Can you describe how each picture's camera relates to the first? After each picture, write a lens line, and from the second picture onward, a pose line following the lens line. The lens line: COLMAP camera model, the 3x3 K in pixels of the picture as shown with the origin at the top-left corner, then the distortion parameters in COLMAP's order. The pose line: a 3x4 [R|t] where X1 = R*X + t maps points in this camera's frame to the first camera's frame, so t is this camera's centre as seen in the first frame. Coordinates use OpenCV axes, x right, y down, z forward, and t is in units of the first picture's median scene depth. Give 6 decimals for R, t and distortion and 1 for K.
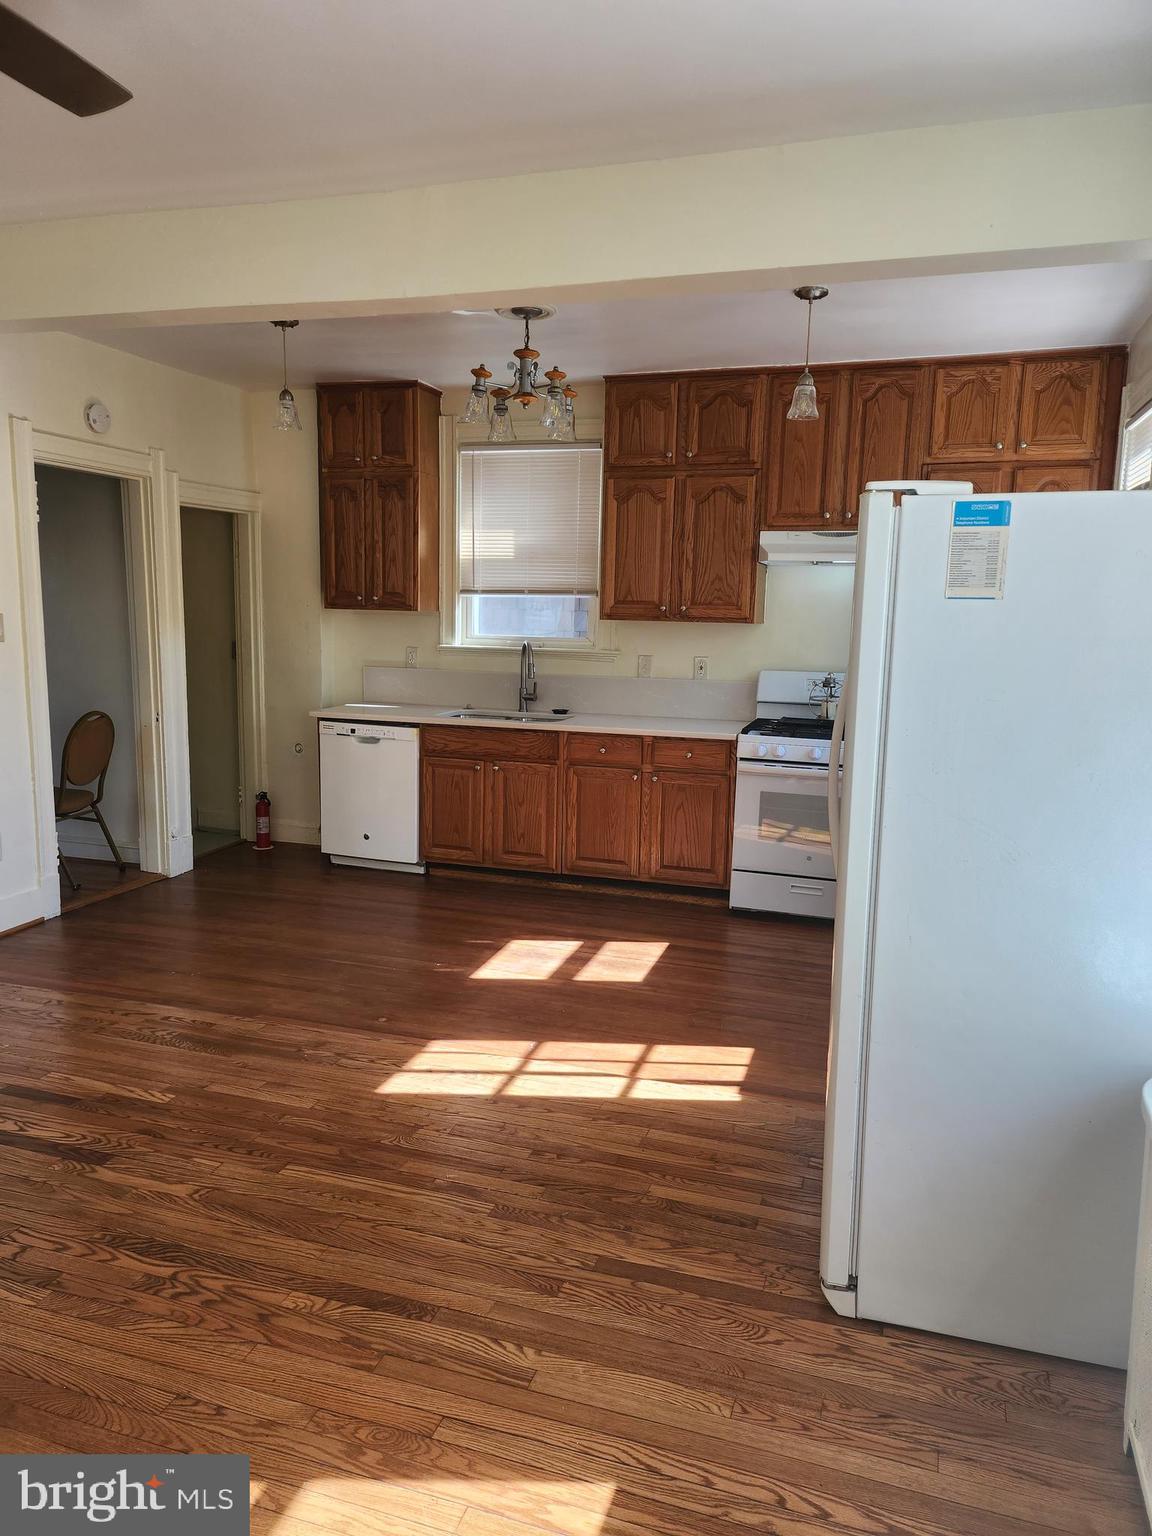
lens RADIAL K [[1069.6, 0, 596.1], [0, 1069.6, 785.7], [0, 0, 1]] dist [0.073679, -0.069011]
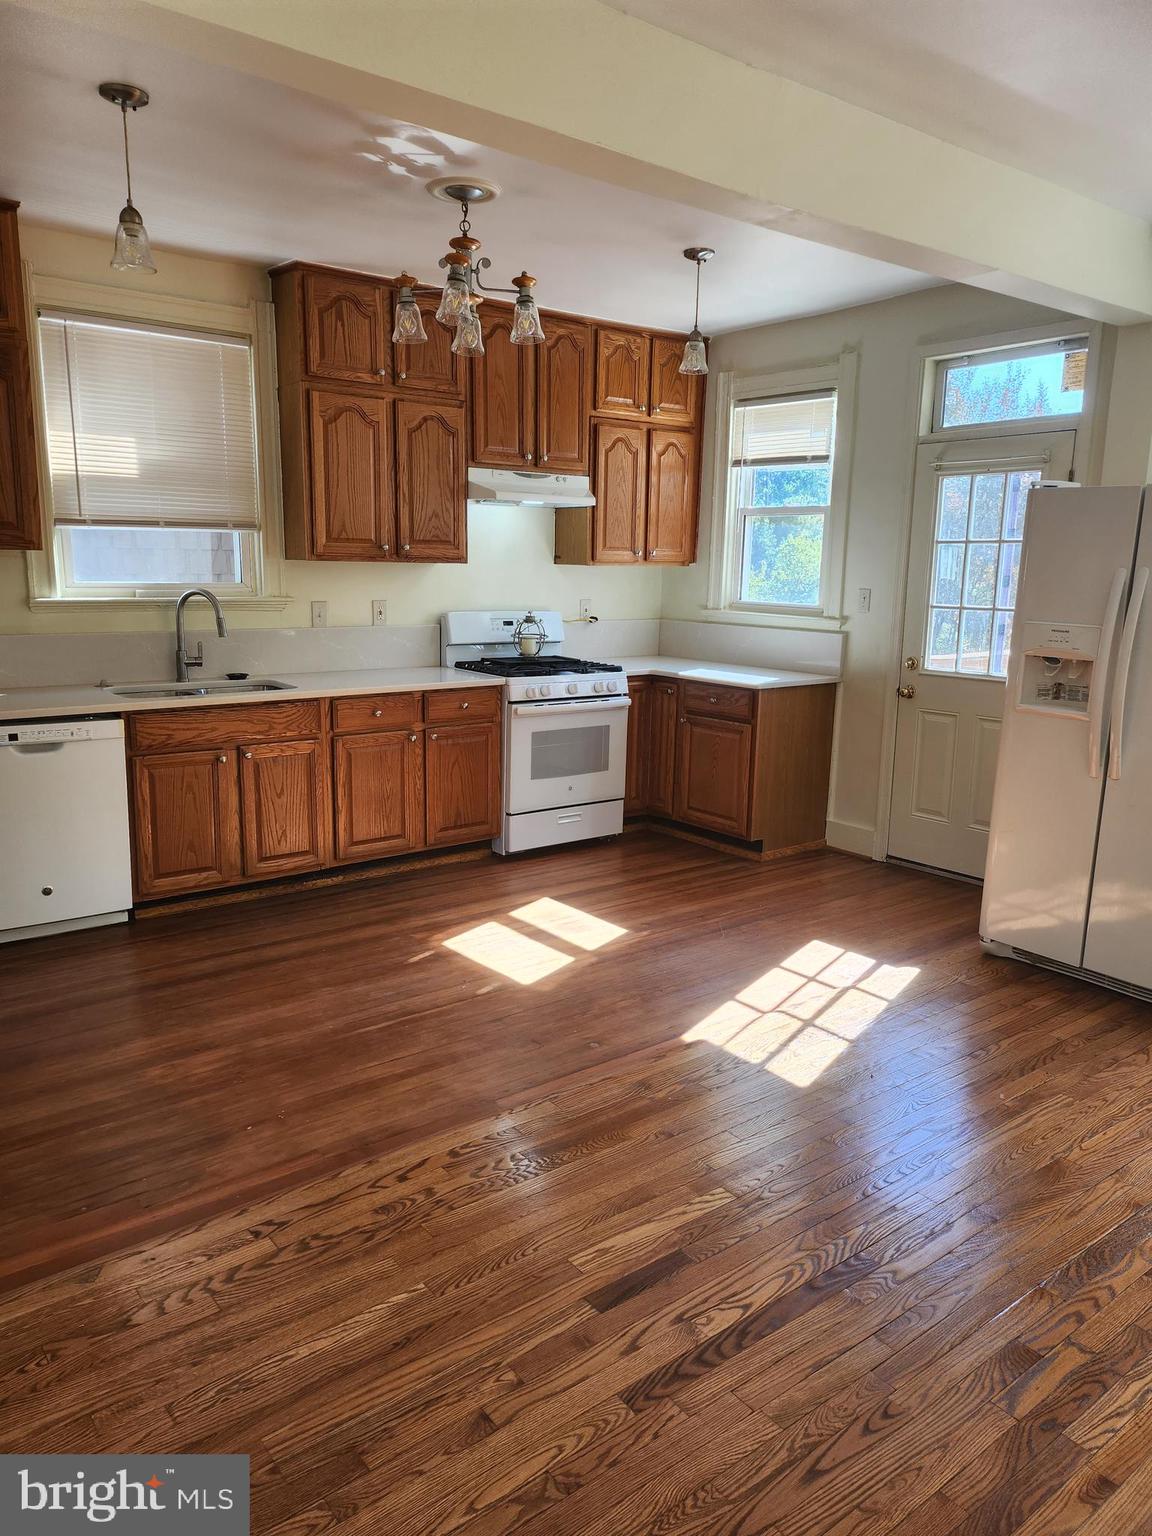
lens RADIAL K [[1069.6, 0, 575.0], [0, 1069.6, 764.9], [0, 0, 1]] dist [0.073679, -0.069011]
pose [[0.567936, -0.168526, 0.805635, -0.639530], [0.129259, 0.984930, 0.114910, -0.074662], [-0.812859, 0.038874, 0.581161, 0.384703]]
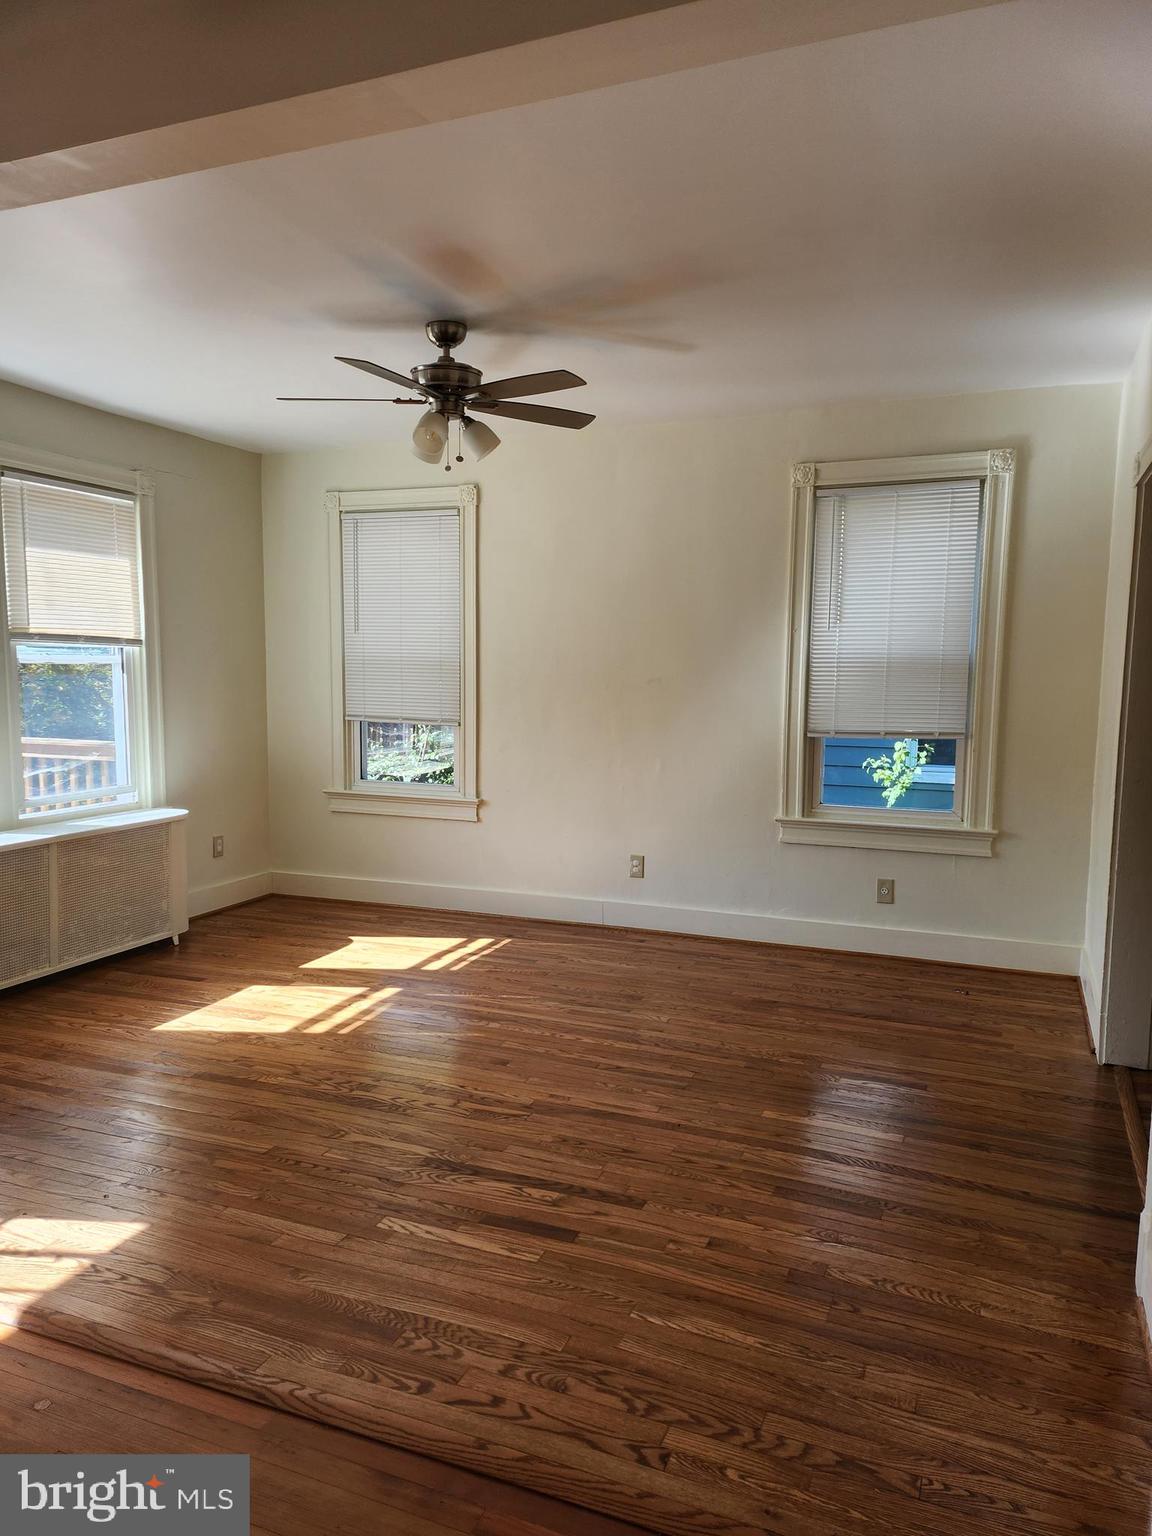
lens RADIAL K [[1069.6, 0, 590.8], [0, 1069.6, 757.0], [0, 0, 1]] dist [0.073679, -0.069011]
pose [[-0.996563, -0.041919, 0.071445, -0.375400], [-0.022589, 0.967339, 0.252477, -0.183892], [-0.079695, 0.249996, -0.964962, 1.072963]]
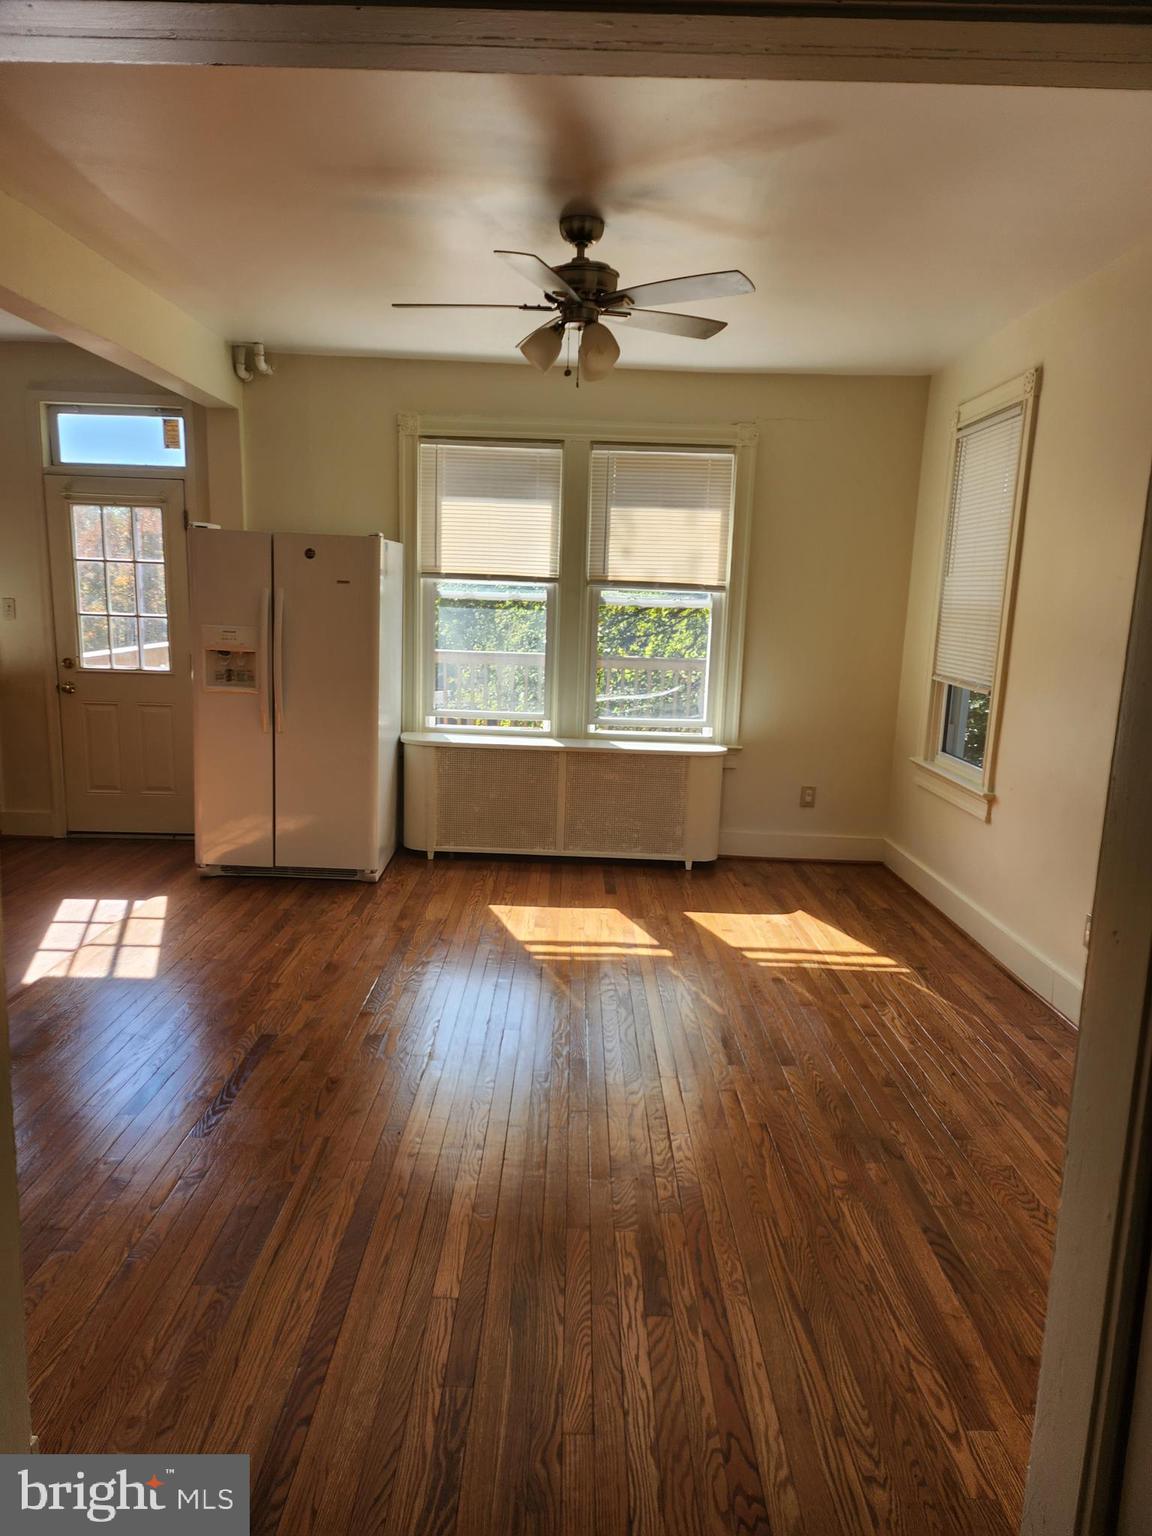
lens RADIAL K [[1069.6, 0, 566.8], [0, 1069.6, 766.7], [0, 0, 1]] dist [0.073679, -0.069011]
pose [[-0.288817, -0.186655, 0.939013, -0.913749], [0.117900, 0.966411, 0.228364, -0.107956], [-0.950097, 0.176665, -0.257110, 0.519334]]
